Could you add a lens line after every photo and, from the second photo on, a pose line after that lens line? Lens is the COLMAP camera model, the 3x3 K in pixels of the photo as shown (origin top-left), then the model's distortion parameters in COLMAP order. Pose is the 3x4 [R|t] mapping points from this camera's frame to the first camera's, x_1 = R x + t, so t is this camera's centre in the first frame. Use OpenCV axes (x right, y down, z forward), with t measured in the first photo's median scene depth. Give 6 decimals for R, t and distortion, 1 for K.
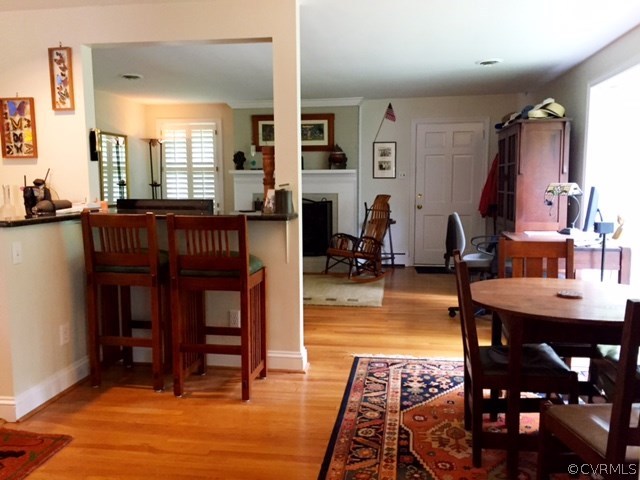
lens RADIAL K [[549.7, 0, 321.3], [0, 549.7, 239.4], [0, 0, 1]] dist [0.049489, -0.031773]
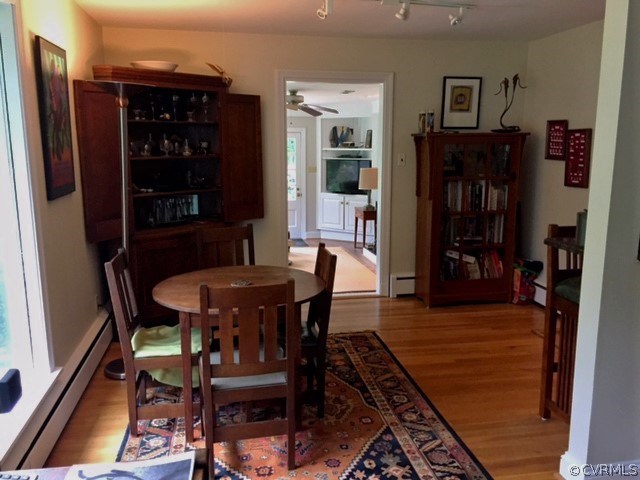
lens RADIAL K [[549.7, 0, 321.7], [0, 549.7, 239.0], [0, 0, 1]] dist [0.049489, -0.031773]
pose [[-0.944489, 0.057373, -0.323494, 0.561101], [-0.034629, 0.961765, 0.271678, -0.275089], [0.326712, 0.267799, -0.906390, 1.787624]]
